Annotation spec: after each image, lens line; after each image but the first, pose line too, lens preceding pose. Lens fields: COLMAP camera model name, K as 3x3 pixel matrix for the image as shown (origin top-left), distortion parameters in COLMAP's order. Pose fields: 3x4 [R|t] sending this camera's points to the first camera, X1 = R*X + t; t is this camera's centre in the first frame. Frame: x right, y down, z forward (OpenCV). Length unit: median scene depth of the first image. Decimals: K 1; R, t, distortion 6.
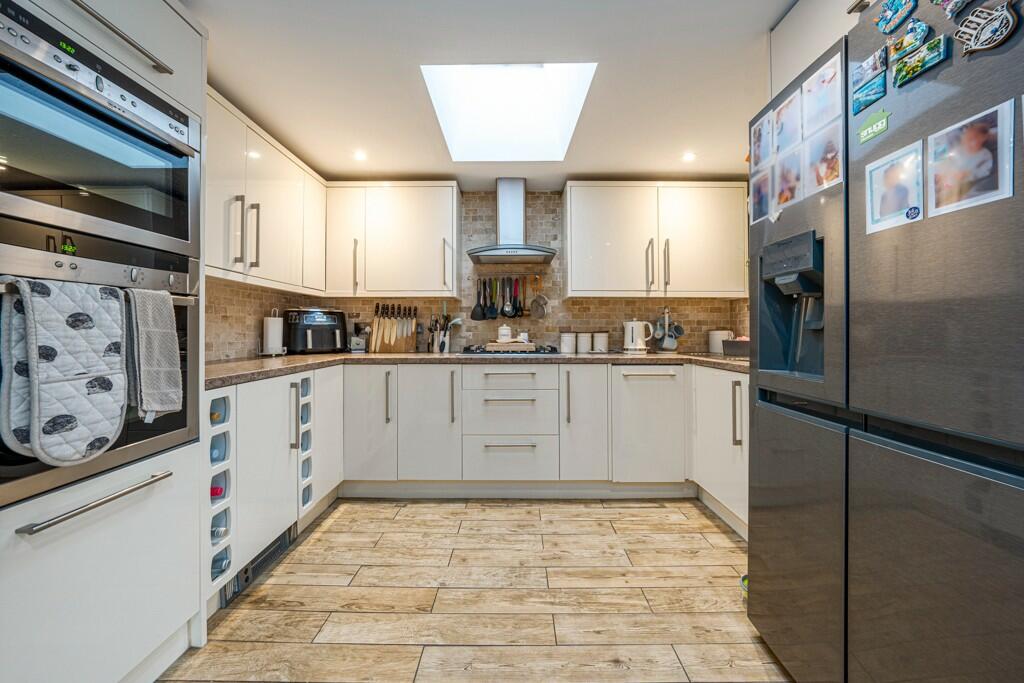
lens RADIAL K [[351.1, 0, 508.9], [0, 351.1, 332.7], [0, 0, 1]] dist [-0.007383, 0.000834]
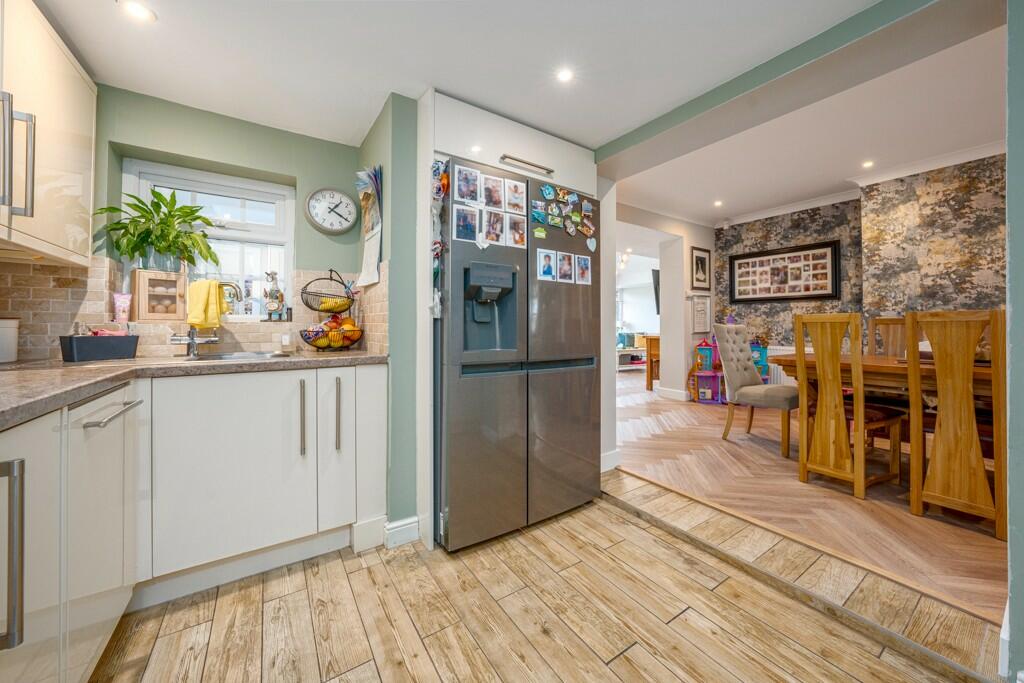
lens RADIAL K [[351.1, 0, 484.8], [0, 351.1, 324.5], [0, 0, 1]] dist [-0.007383, 0.000834]
pose [[-0.492637, 0.000271, 0.870235, -0.251195], [0.000173, 1.000000, -0.000214, 0.001217], [-0.870235, 0.000045, -0.492637, 0.801797]]
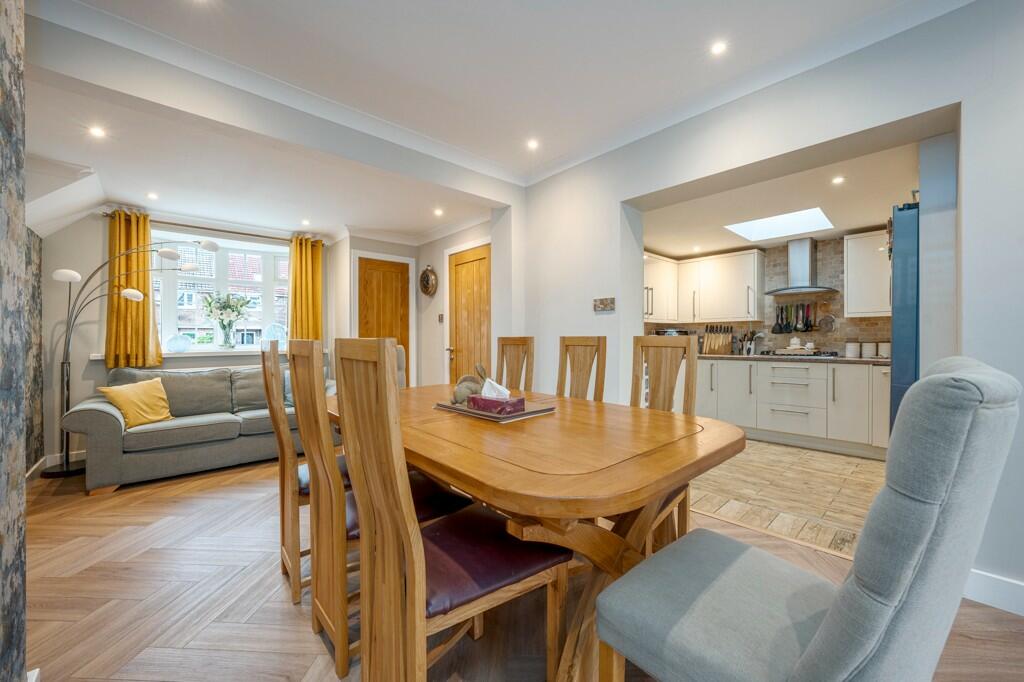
lens RADIAL K [[386.9, 0, 529.6], [0, 386.9, 341.9], [0, 0, 1]] dist [0.020389, 0.001370]
pose [[0.686943, 0.000458, -0.726711, 0.432396], [0.005747, 0.999965, 0.006062, -0.019378], [0.726688, -0.008341, 0.686917, -0.989143]]
